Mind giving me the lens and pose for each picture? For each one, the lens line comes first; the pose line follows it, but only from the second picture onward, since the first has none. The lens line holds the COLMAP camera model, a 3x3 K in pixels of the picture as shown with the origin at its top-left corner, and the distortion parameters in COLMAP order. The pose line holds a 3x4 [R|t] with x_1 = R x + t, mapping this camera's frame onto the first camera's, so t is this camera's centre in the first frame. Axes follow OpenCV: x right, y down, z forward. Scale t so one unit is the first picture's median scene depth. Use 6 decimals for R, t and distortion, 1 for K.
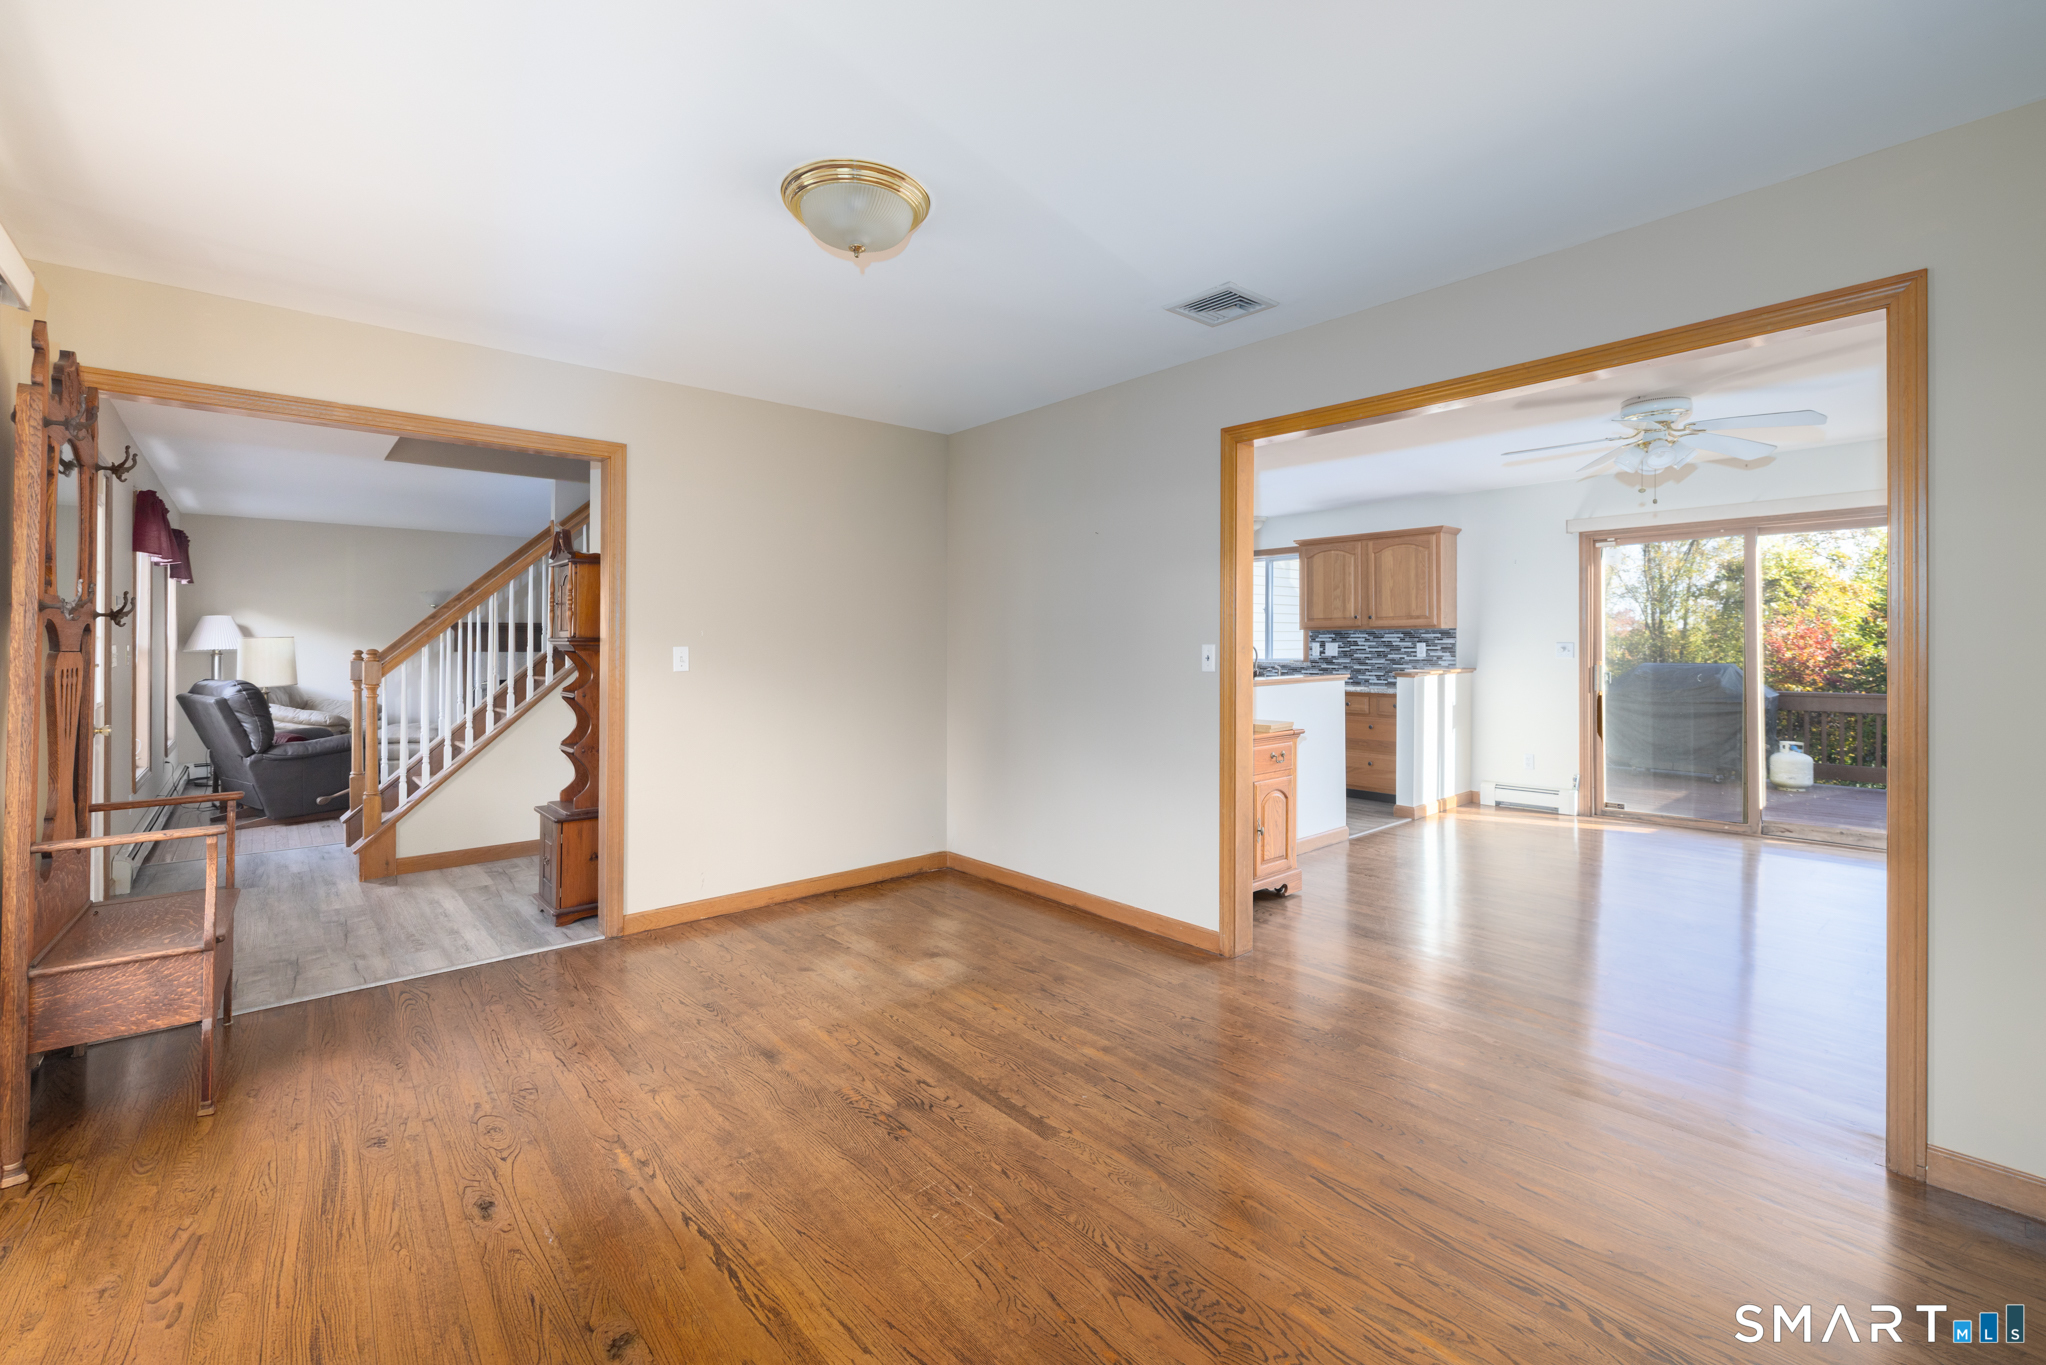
lens RADIAL K [[871.0, 0, 1018.1], [0, 871.0, 641.3], [0, 0, 1]] dist [0.000365, -0.000036]
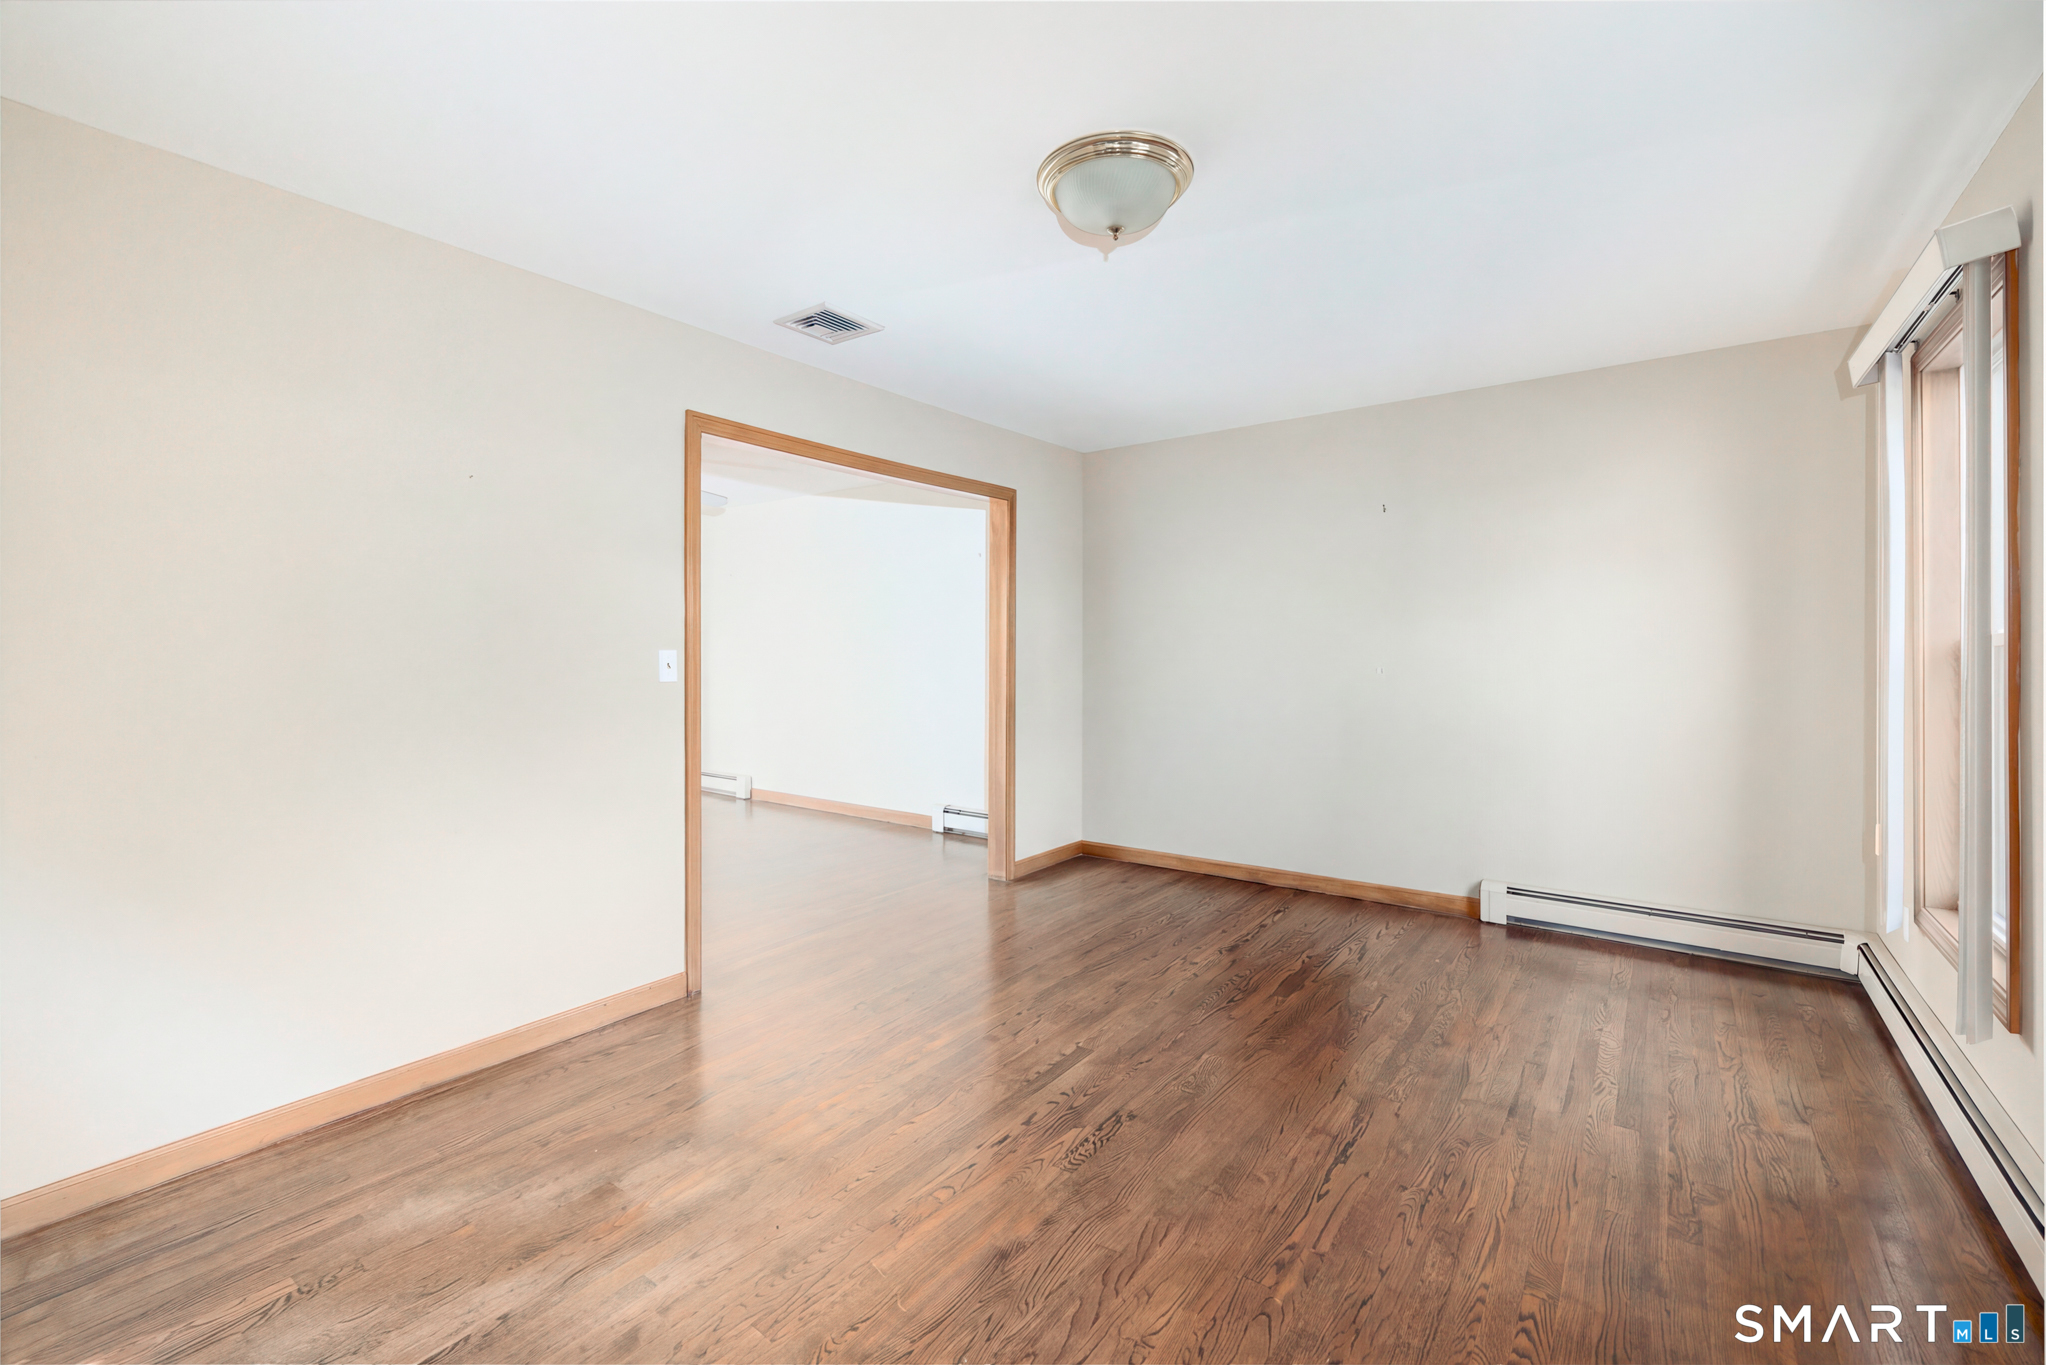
lens RADIAL K [[875.8, 0, 1019.6], [0, 875.8, 647.9], [0, 0, 1]] dist [0.001479, 0.000129]
pose [[-0.218715, 0.000086, 0.975789, -0.841526], [0.001369, 0.999999, 0.000219, 0.002128], [-0.975788, 0.001384, -0.218715, 1.002460]]
